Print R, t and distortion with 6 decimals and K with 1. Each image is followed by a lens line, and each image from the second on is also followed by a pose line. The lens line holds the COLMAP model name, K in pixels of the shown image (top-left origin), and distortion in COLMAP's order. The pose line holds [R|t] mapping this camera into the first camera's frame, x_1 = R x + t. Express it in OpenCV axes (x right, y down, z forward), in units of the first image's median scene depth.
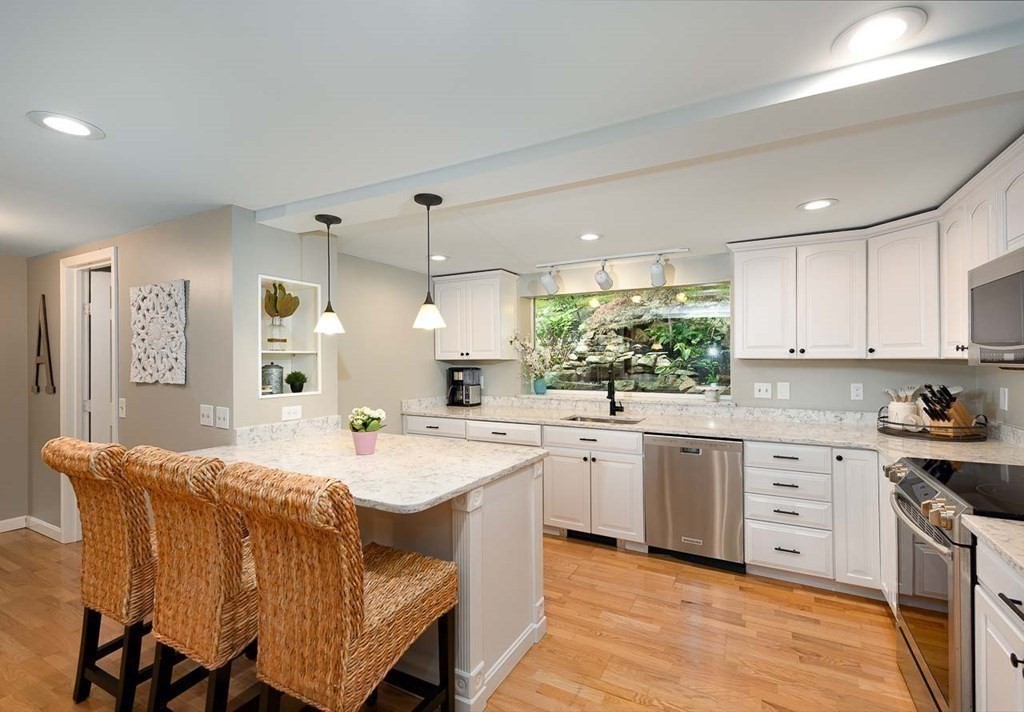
lens RADIAL K [[438.9, 0, 514.2], [0, 438.9, 361.9], [0, 0, 1]] dist [0.000793, 0.000369]
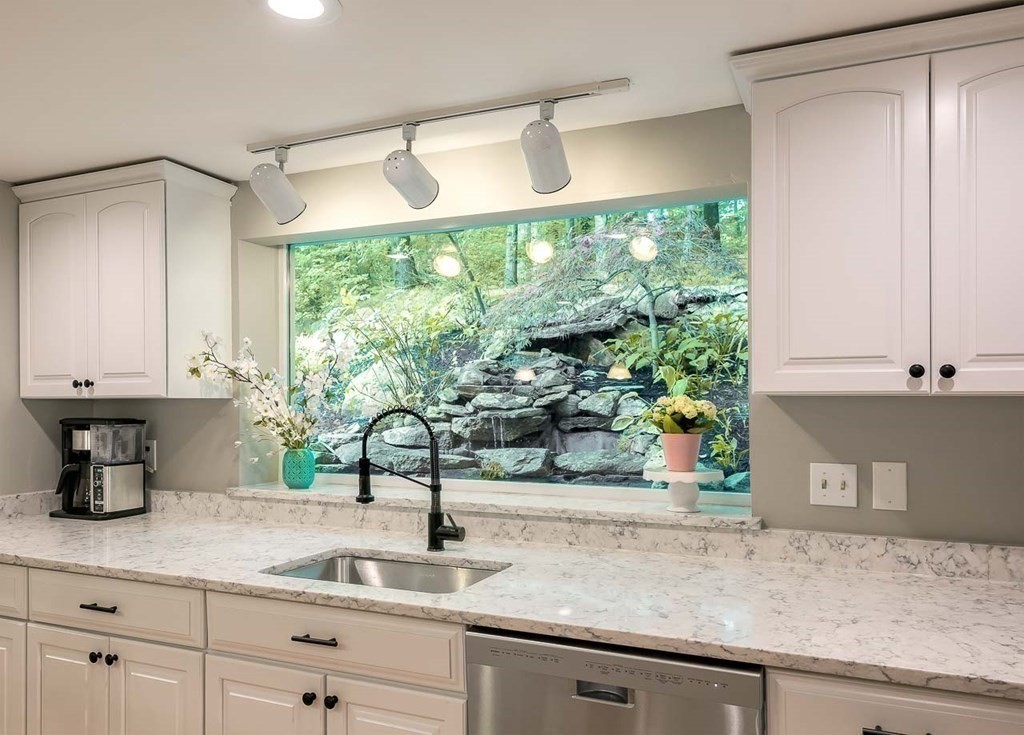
lens RADIAL K [[778.1, 0, 465.5], [0, 778.1, 404.9], [0, 0, 1]] dist [-0.000338, -0.001188]
pose [[0.997894, 0.003649, 0.064769, 0.245925], [-0.003461, 0.999989, -0.003022, 0.002723], [-0.064780, 0.002792, 0.997896, 0.420109]]
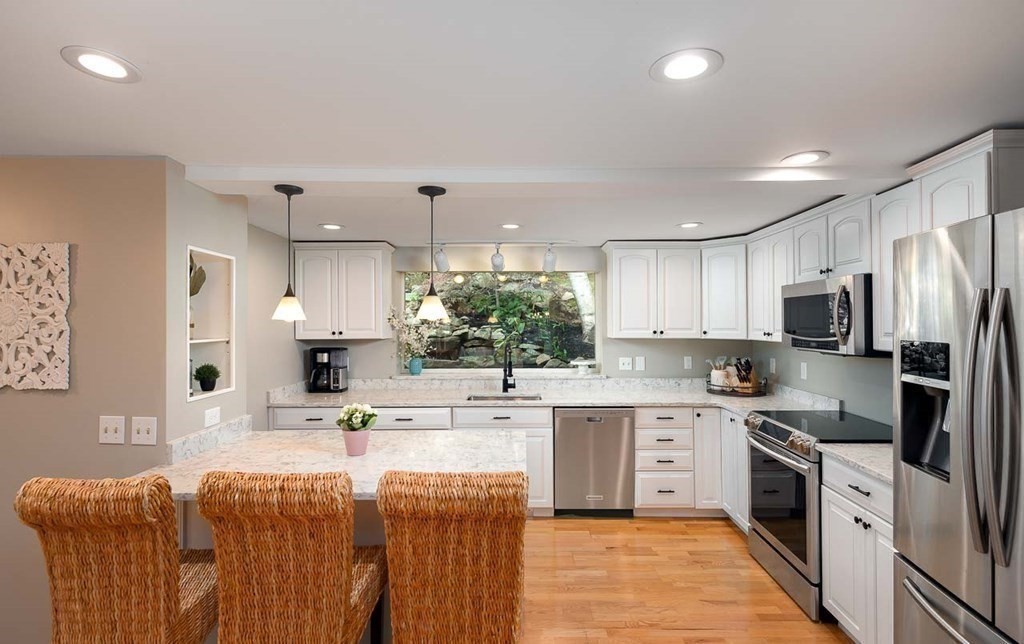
lens RADIAL K [[487.7, 0, 512.0], [0, 487.7, 322.0], [0, 0, 1]] dist [0.002740, -0.000155]
pose [[0.885557, 0.003681, 0.464516, -0.356280], [0.002578, 0.999914, -0.012837, -0.036288], [-0.464523, 0.012565, 0.885472, -0.040597]]
